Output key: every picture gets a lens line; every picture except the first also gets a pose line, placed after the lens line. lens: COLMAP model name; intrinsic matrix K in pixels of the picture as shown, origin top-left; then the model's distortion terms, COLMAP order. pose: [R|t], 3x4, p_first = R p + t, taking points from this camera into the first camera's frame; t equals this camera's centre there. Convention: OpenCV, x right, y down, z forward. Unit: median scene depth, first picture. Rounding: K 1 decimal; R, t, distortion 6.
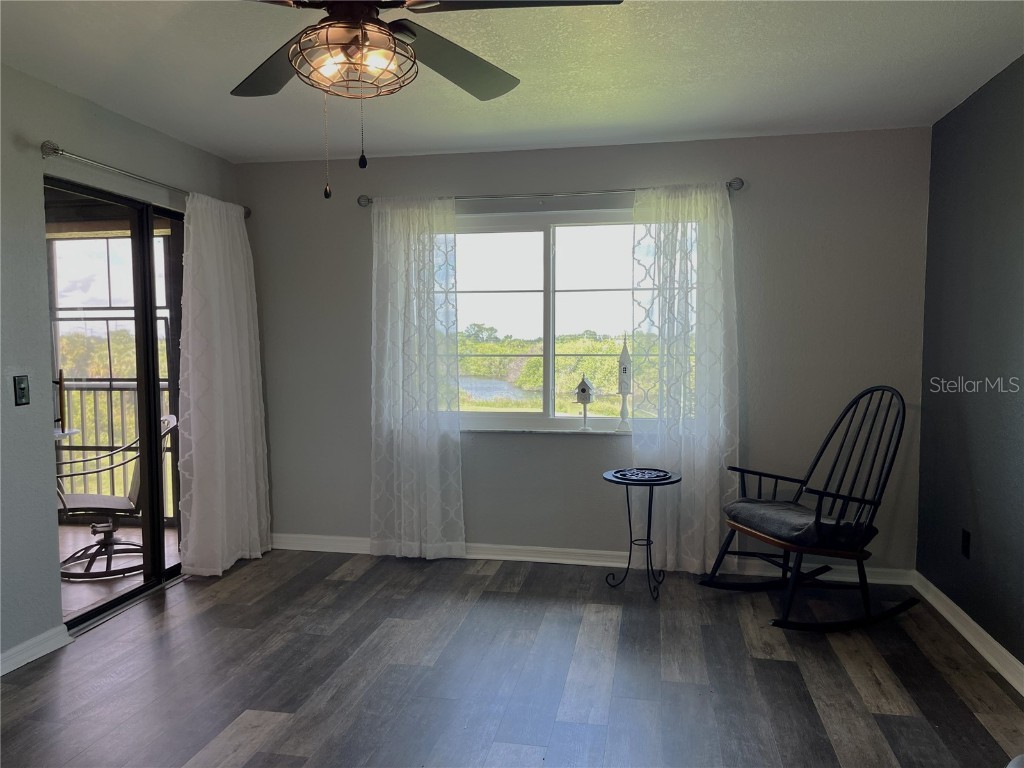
lens RADIAL K [[778.0, 0, 513.2], [0, 778.0, 383.4], [0, 0, 1]] dist [0.070464, -0.089590]
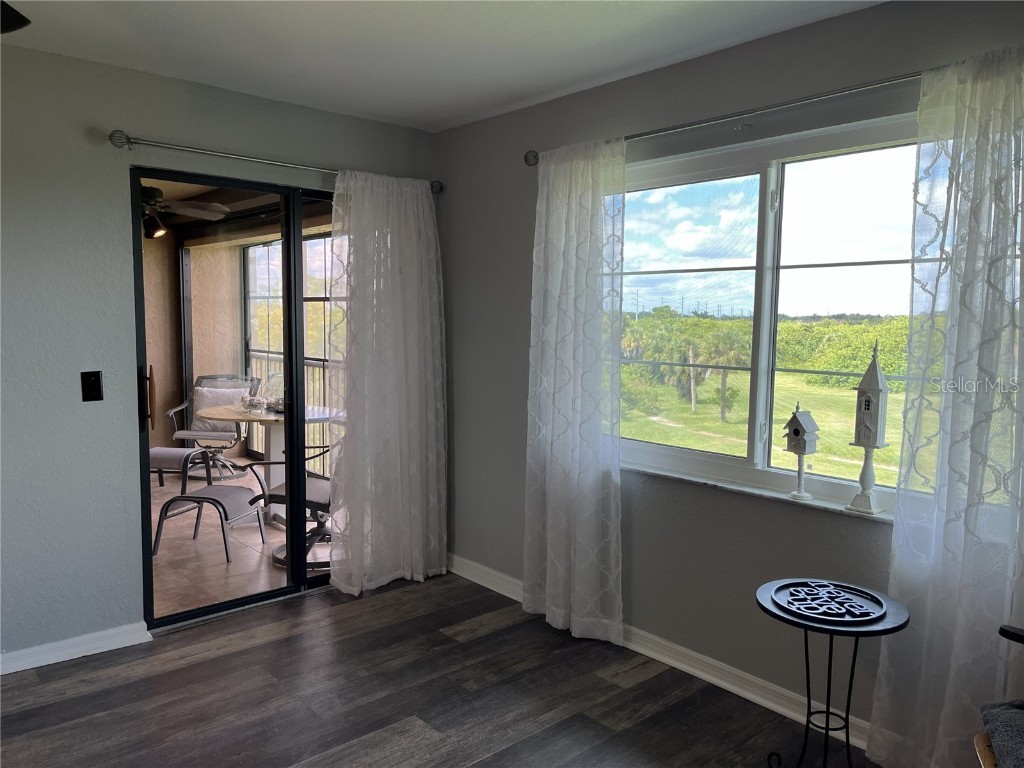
lens RADIAL K [[778.0, 0, 505.4], [0, 778.0, 385.7], [0, 0, 1]] dist [0.070464, -0.089590]
pose [[0.784719, 0.067190, -0.616199, 0.283694], [-0.046489, 0.997687, 0.049584, -0.046179], [0.618105, -0.010263, 0.786028, 0.377033]]
